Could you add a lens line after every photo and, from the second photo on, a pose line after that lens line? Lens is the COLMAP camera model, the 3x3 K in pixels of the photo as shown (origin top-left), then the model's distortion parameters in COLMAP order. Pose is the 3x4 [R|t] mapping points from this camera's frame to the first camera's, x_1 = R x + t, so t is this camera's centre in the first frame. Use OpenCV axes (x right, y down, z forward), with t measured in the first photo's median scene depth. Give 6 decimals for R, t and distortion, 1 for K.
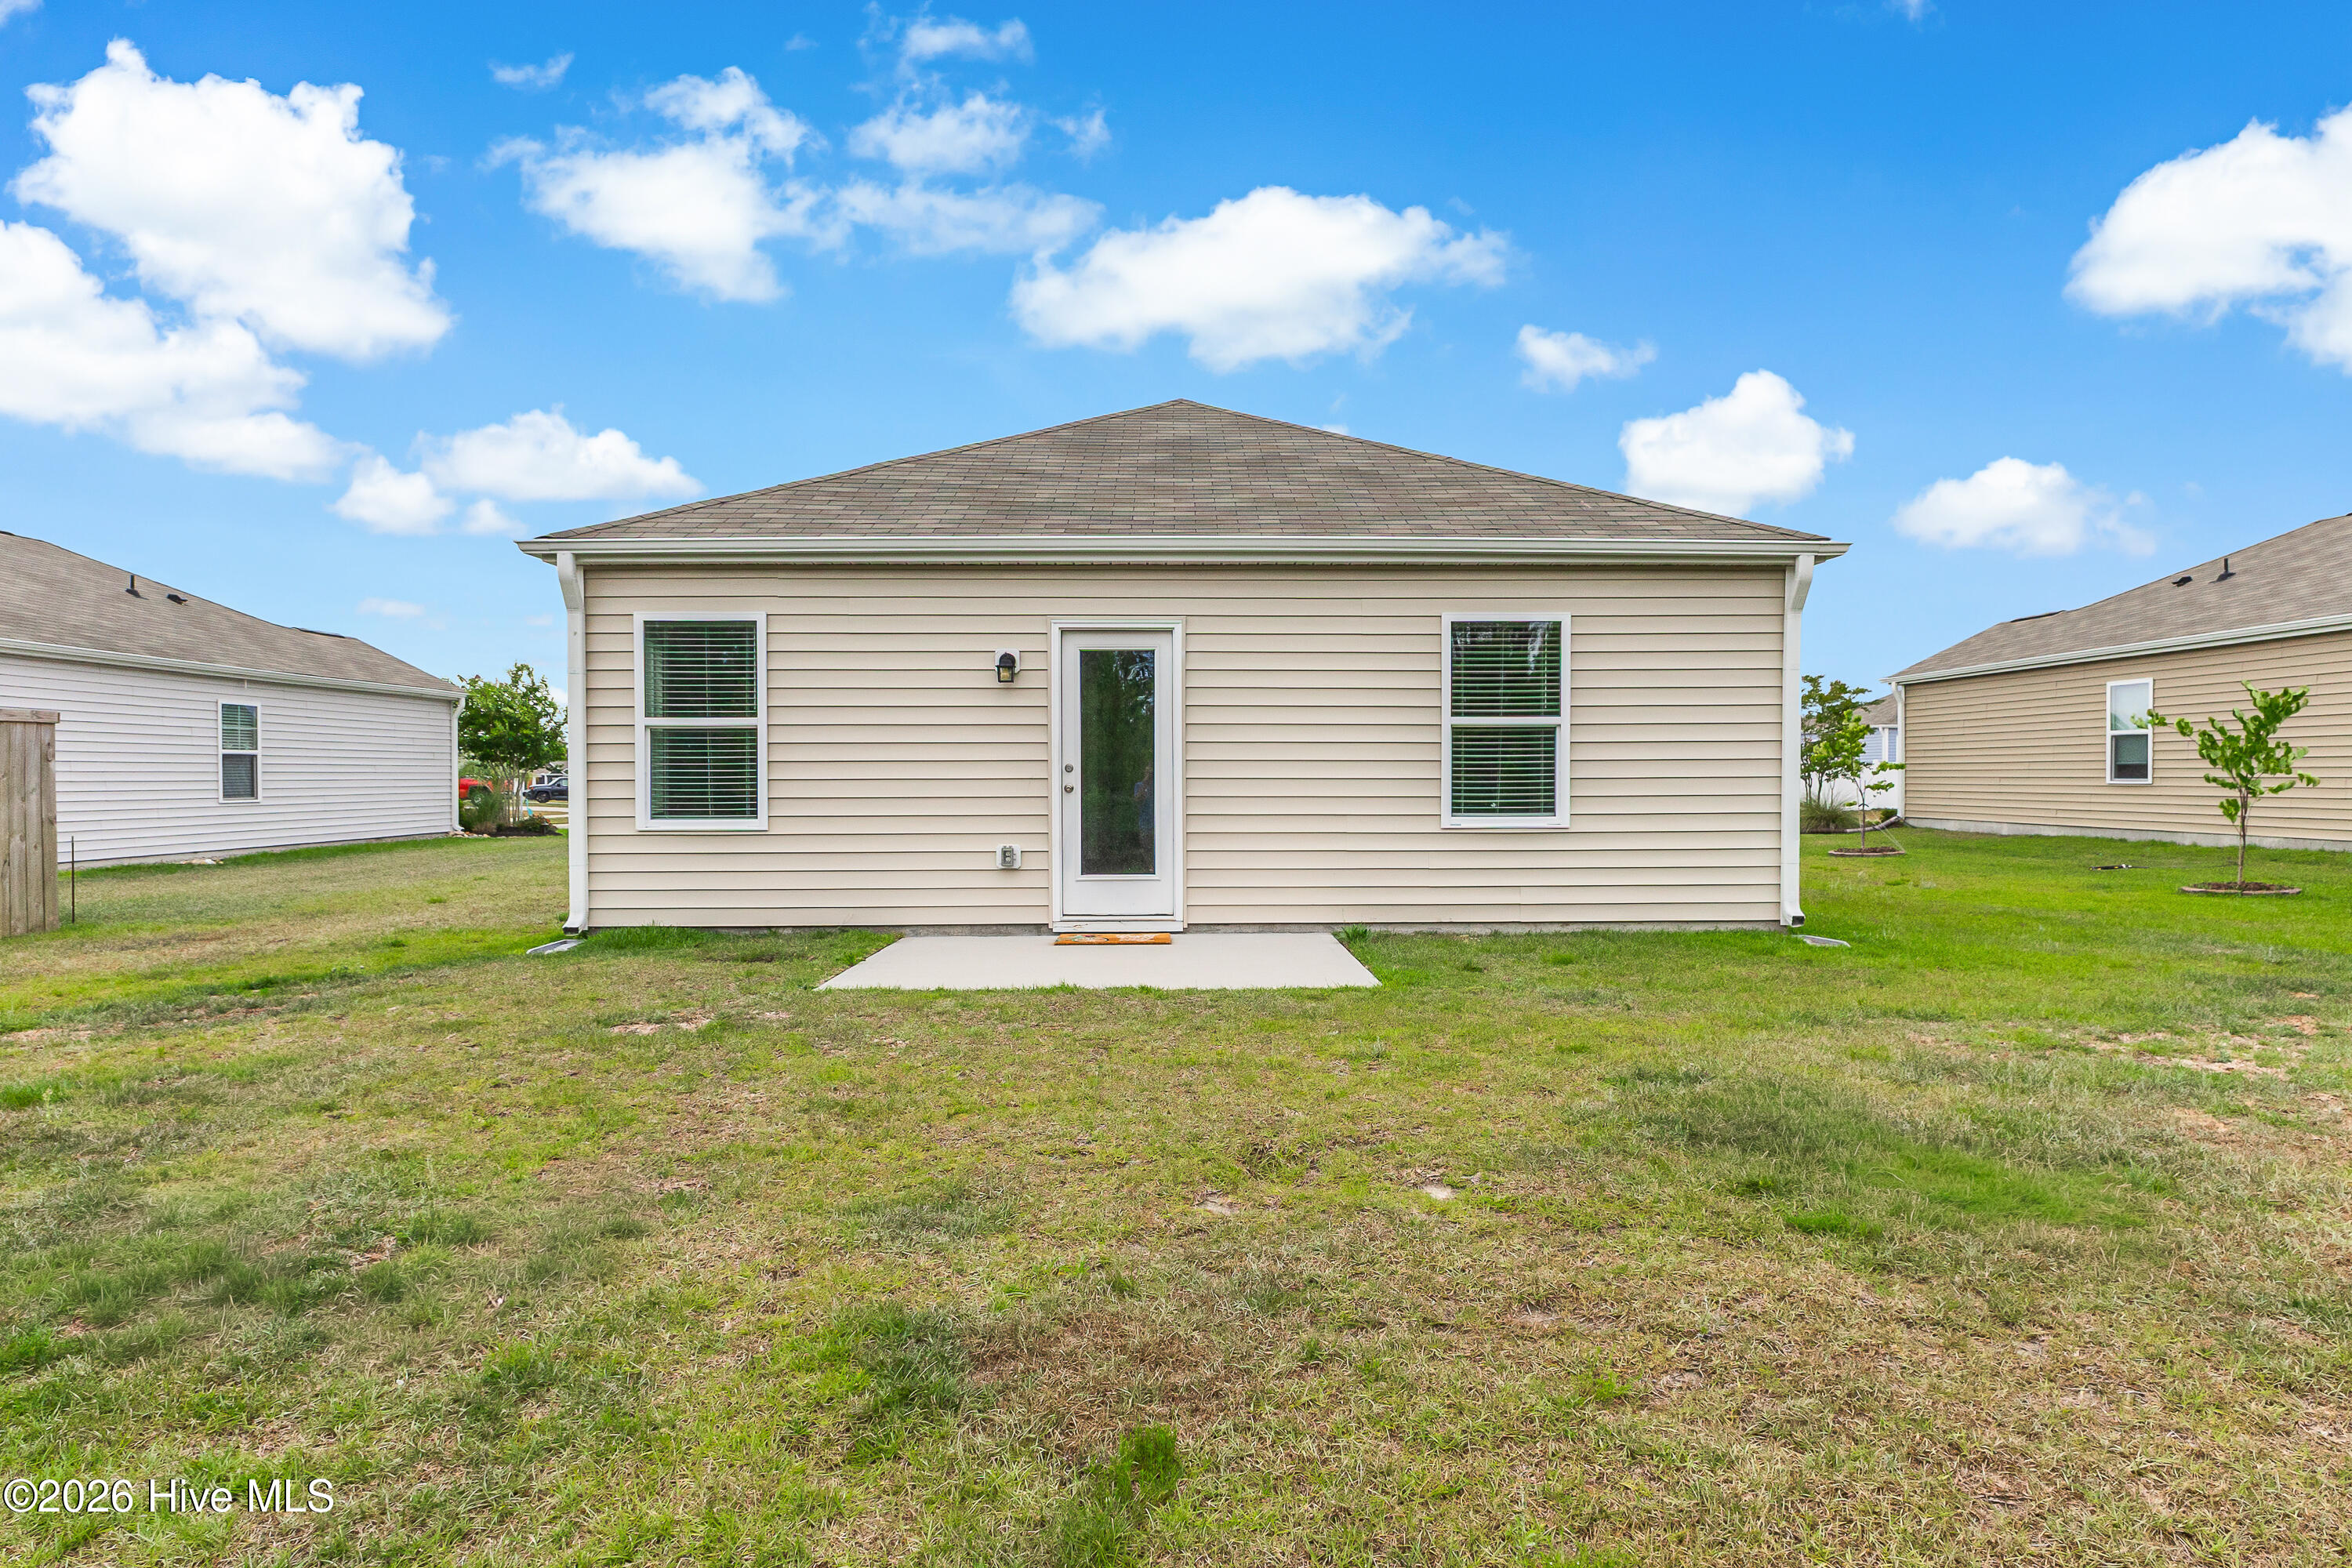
lens RADIAL K [[1922.2, 0, 1176.0], [0, 1922.2, 784.0], [0, 0, 1]] dist [-0.083240, -0.000425]
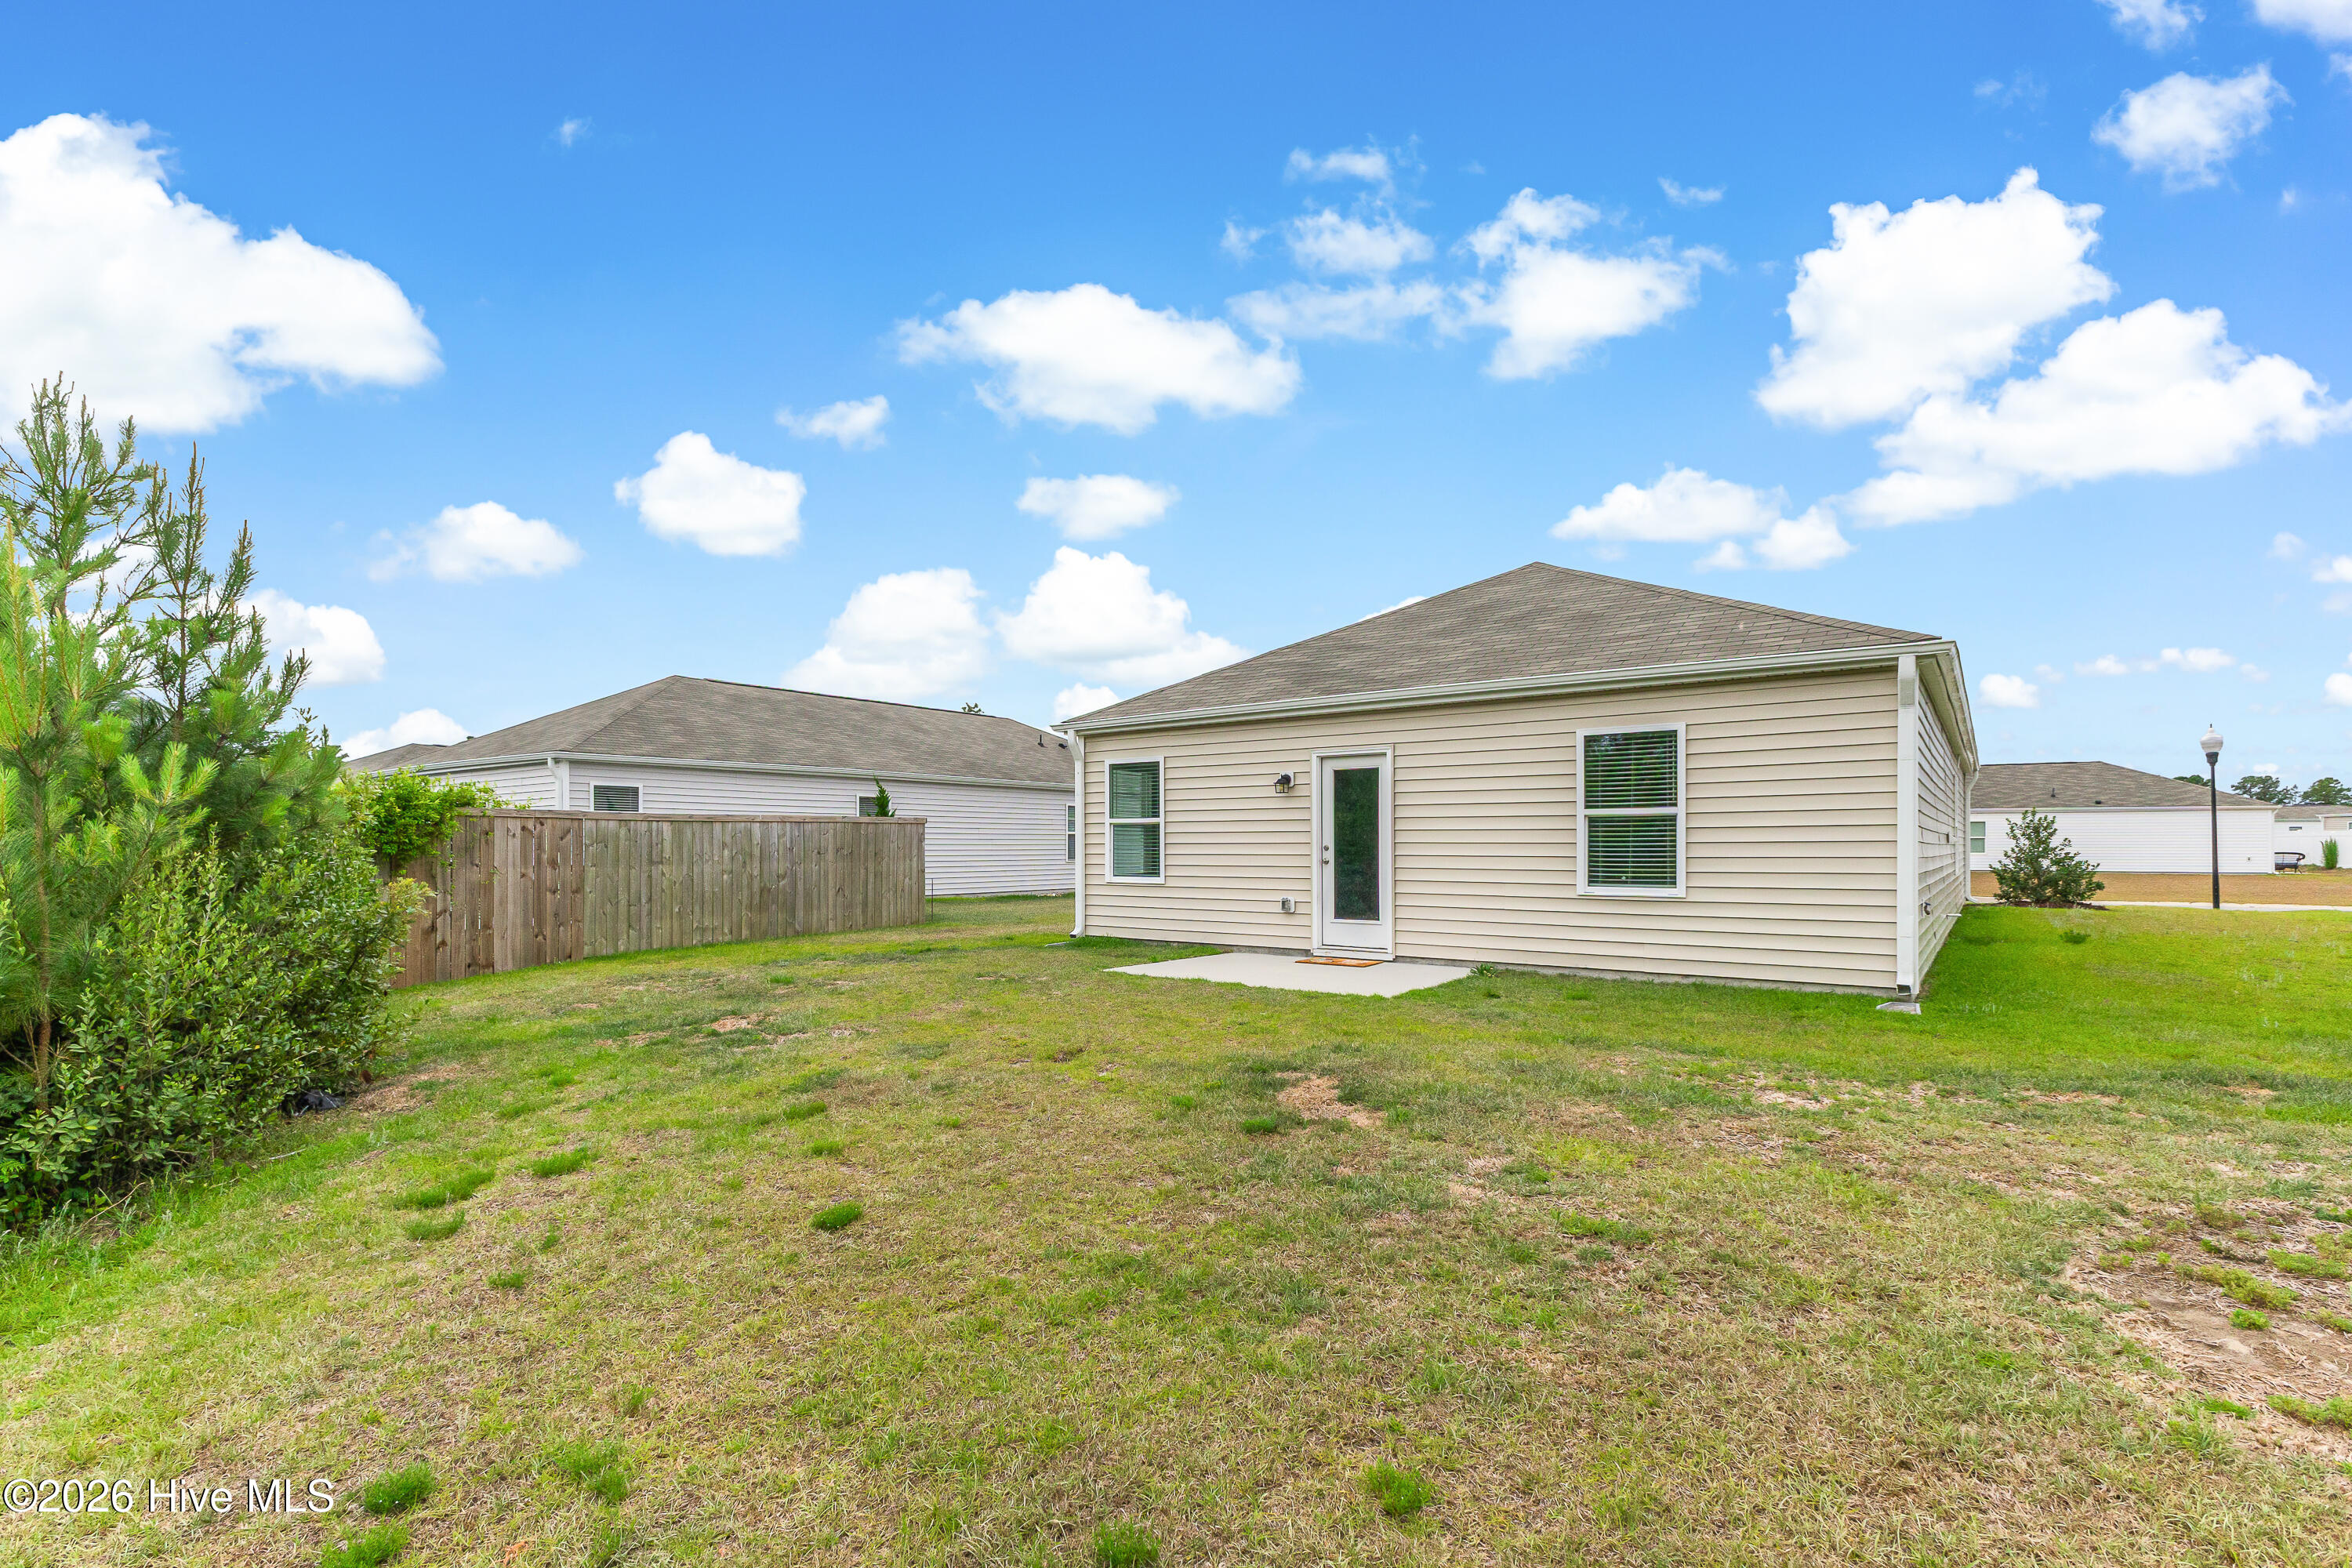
lens RADIAL K [[1922.2, 0, 1176.0], [0, 1922.2, 784.0], [0, 0, 1]] dist [-0.083240, -0.000425]
pose [[0.556393, -0.024385, -0.830562, 1.121296], [-0.009684, 0.999311, -0.035826, -0.003150], [0.830863, 0.027977, 0.555773, 0.055305]]
